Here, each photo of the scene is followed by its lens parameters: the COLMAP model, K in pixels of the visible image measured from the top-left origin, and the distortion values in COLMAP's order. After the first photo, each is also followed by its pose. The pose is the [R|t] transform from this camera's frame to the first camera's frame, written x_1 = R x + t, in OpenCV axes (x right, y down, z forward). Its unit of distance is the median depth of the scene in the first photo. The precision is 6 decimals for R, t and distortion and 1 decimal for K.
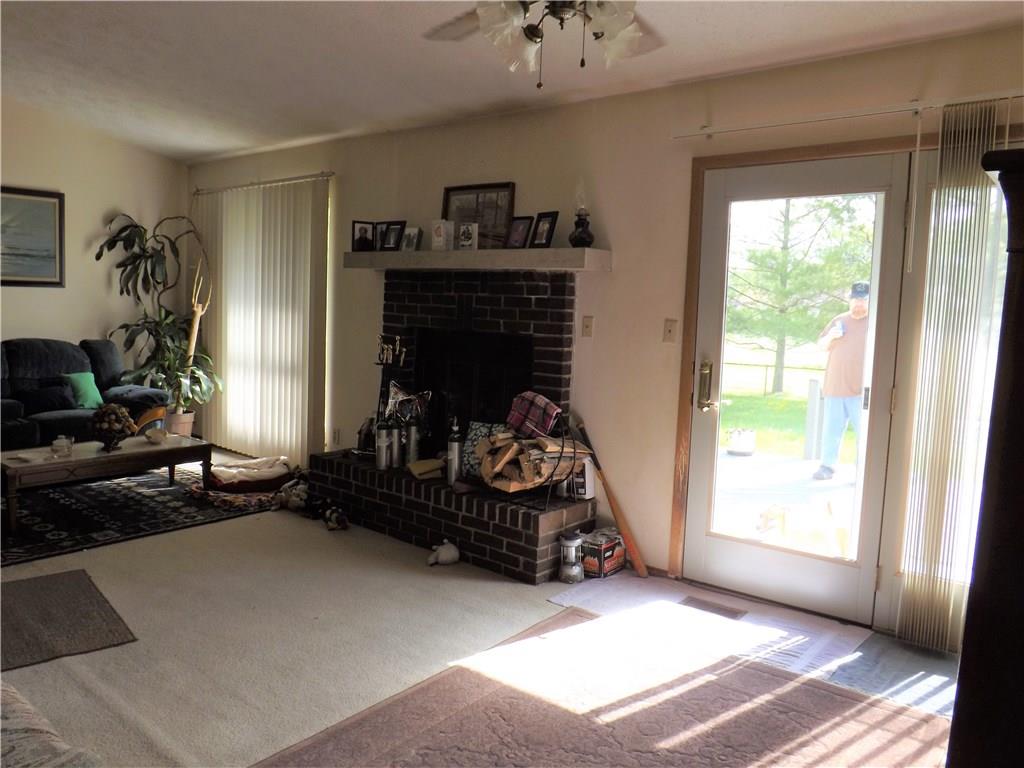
lens RADIAL K [[762.2, 0, 512.0], [0, 762.2, 384.0], [0, 0, 1]] dist [-0.061322, -0.001542]
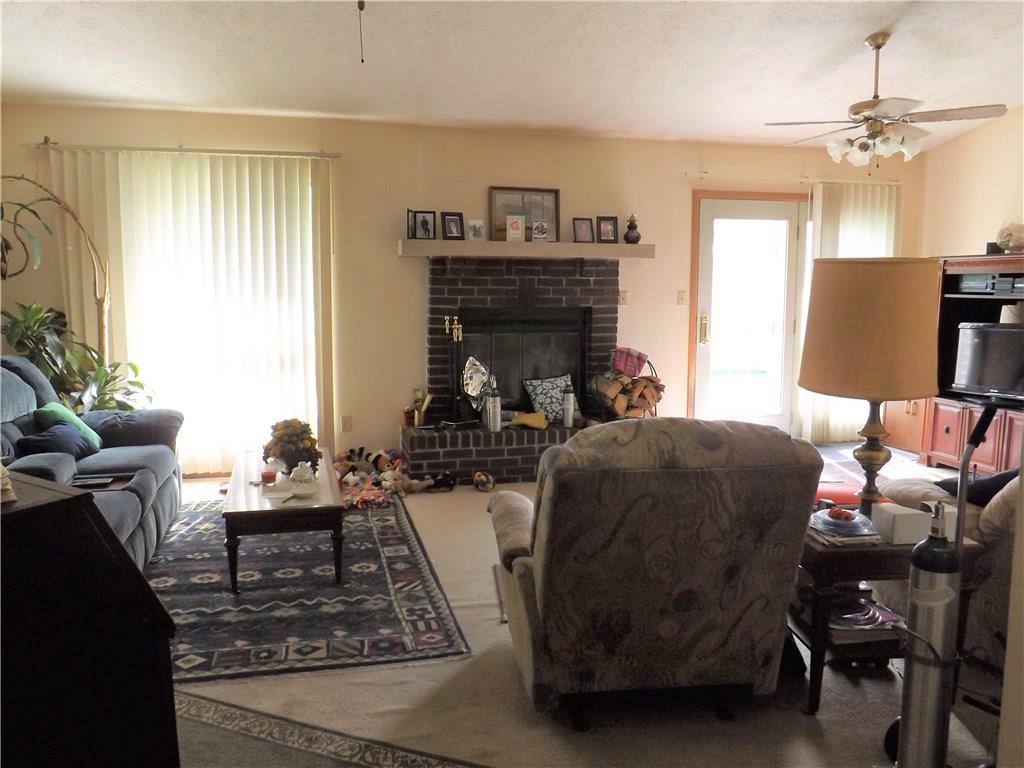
lens RADIAL K [[763.6, 0, 494.7], [0, 763.6, 384.8], [0, 0, 1]] dist [-0.060851, -0.000215]
pose [[0.592350, -0.142306, 0.793013, -1.091657], [0.101182, 0.989624, 0.102008, -0.077057], [-0.799302, 0.019814, 0.600603, 0.306472]]
